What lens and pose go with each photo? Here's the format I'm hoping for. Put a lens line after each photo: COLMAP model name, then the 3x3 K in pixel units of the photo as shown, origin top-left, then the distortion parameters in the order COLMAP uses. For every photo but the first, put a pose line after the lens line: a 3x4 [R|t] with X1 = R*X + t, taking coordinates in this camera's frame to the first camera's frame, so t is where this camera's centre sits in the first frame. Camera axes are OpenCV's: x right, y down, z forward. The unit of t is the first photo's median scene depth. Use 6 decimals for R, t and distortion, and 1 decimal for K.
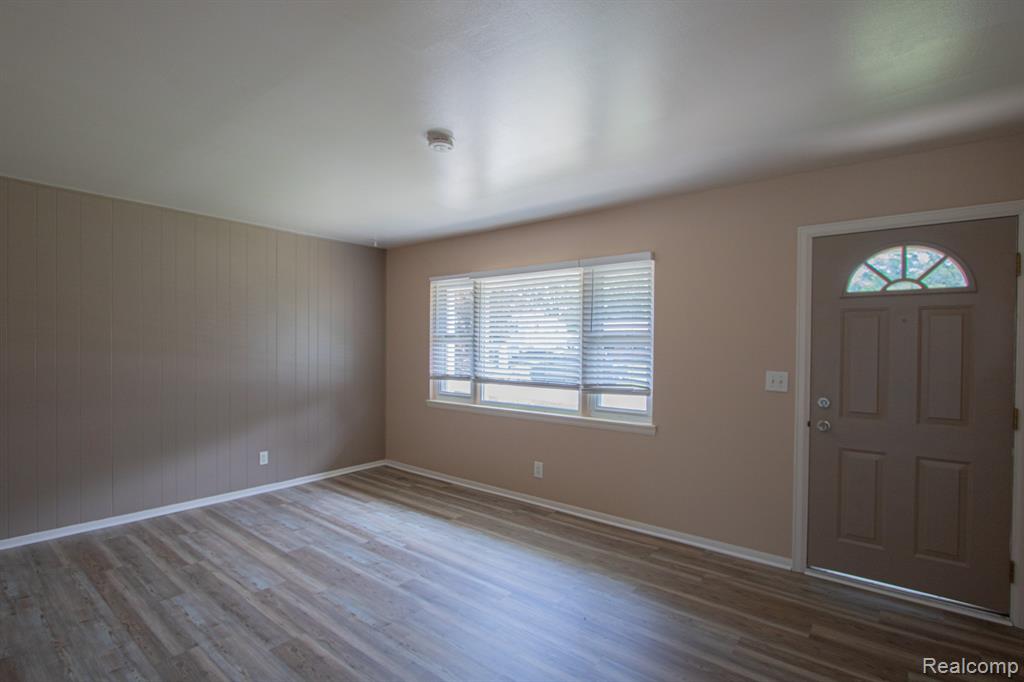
lens RADIAL K [[474.6, 0, 513.9], [0, 474.6, 342.3], [0, 0, 1]] dist [-0.011546, -0.000618]
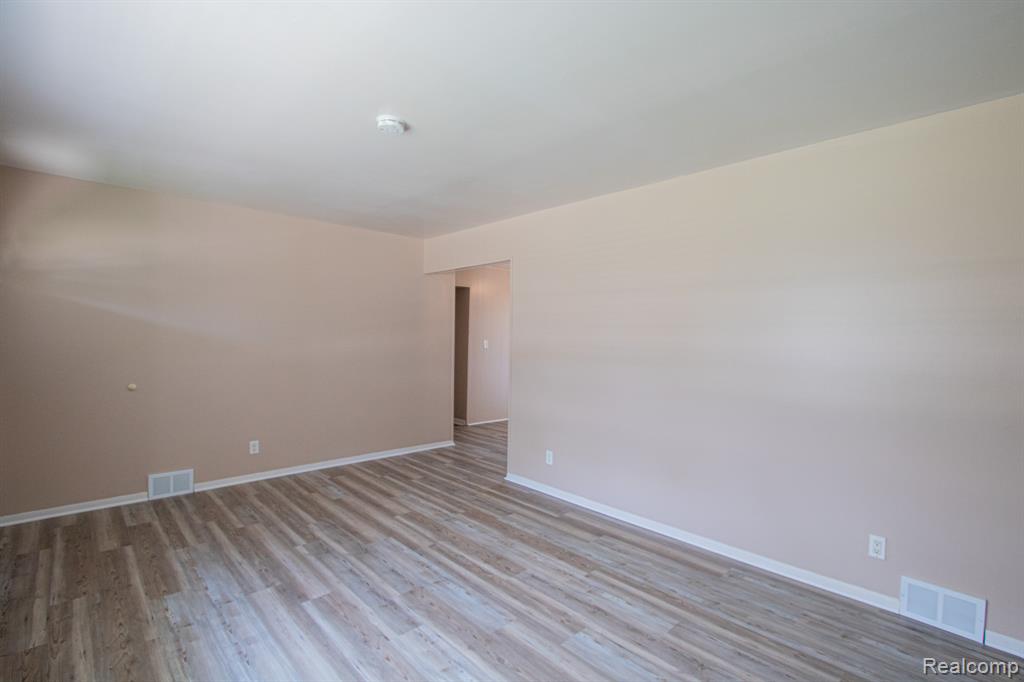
lens RADIAL K [[474.6, 0, 511.5], [0, 474.6, 339.4], [0, 0, 1]] dist [-0.011546, -0.000618]
pose [[-0.989072, -0.028546, 0.144641, -0.558155], [-0.027443, 0.999577, 0.009614, 0.007512], [-0.144854, 0.005540, -0.989438, 1.971933]]
